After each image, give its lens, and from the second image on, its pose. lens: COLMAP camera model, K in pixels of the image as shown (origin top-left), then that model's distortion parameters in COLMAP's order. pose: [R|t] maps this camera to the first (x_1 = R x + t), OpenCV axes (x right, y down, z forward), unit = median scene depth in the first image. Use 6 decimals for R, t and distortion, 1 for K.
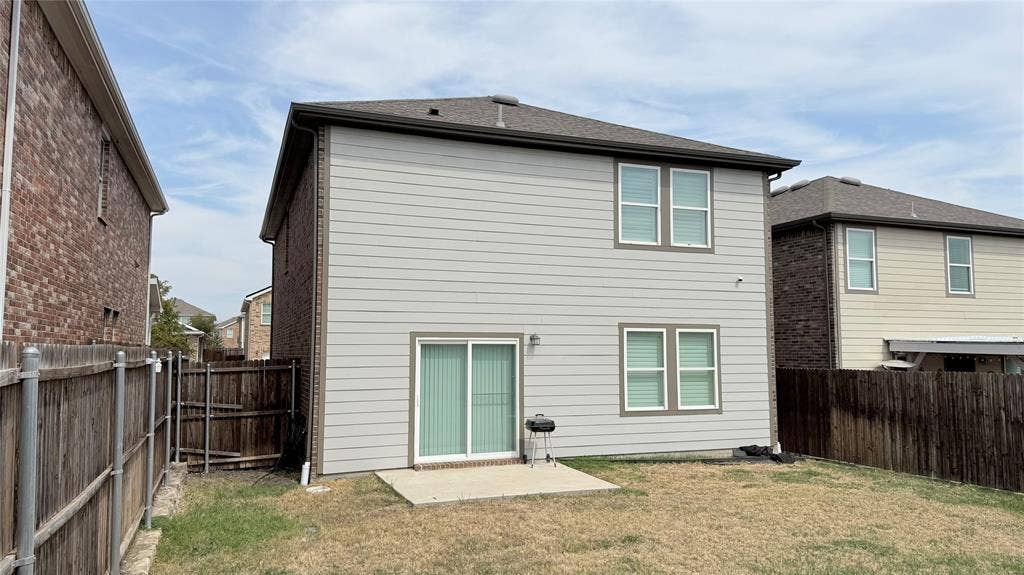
lens RADIAL K [[717.8, 0, 504.7], [0, 717.8, 290.3], [0, 0, 1]] dist [0.042280, -0.036433]
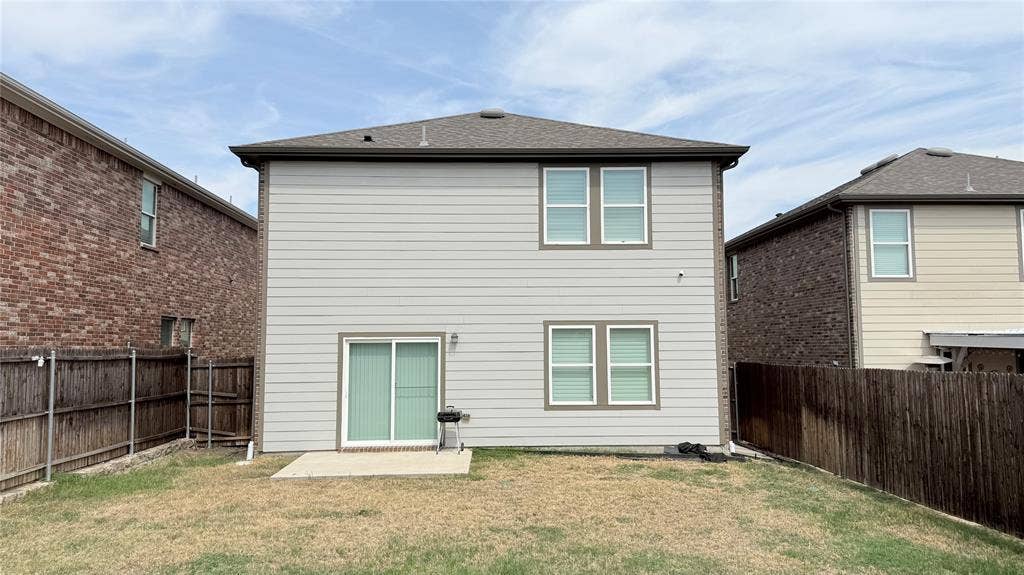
lens RADIAL K [[717.8, 0, 511.8], [0, 717.8, 287.0], [0, 0, 1]] dist [0.042280, -0.036433]
pose [[0.945192, -0.033114, -0.324830, 0.450366], [0.033579, 0.999427, -0.004176, -0.001050], [0.324783, -0.006961, 0.945763, -0.003758]]
